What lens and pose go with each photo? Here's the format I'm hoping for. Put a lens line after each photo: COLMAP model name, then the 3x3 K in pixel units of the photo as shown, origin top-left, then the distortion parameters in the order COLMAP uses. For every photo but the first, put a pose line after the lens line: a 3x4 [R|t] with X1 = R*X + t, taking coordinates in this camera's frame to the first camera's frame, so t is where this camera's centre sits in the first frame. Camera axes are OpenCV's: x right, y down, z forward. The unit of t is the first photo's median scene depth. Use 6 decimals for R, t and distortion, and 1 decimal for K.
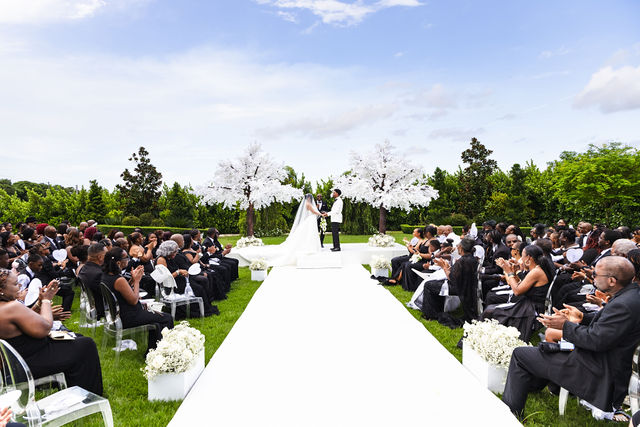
lens RADIAL K [[423.6, 0, 322.3], [0, 423.6, 200.3], [0, 0, 1]] dist [0.001581, 0.000443]
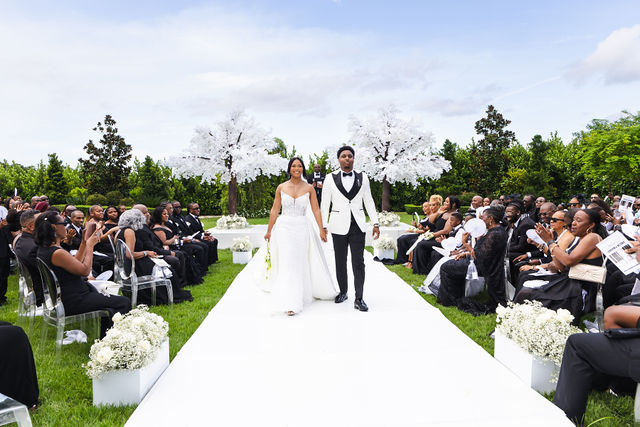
lens RADIAL K [[470.6, 0, 321.3], [0, 470.6, 195.6], [0, 0, 1]] dist [0.007282, 0.003276]
pose [[0.999924, -0.000047, 0.012305, -0.001423], [-0.000306, 0.999587, 0.028751, 0.017883], [-0.012301, -0.028752, 0.999511, 0.039917]]
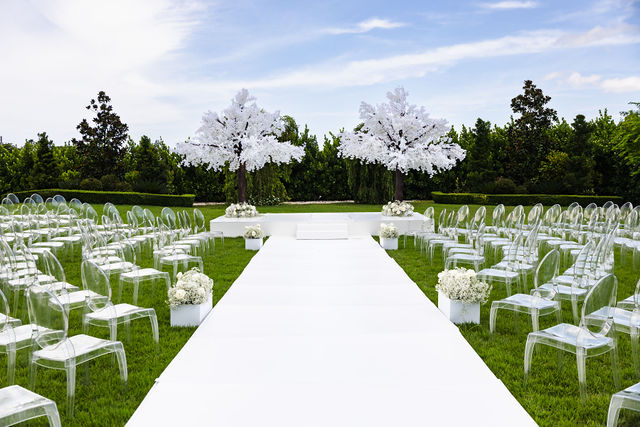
lens RADIAL K [[604.3, 0, 320.0], [0, 604.3, 213.5], [0, 0, 1]] dist [-0.036843, -0.000461]
pose [[0.999603, 0.008342, -0.026916, 0.018323], [-0.005850, 0.995799, 0.091380, -0.005007], [0.027565, -0.091187, 0.995452, -0.192701]]
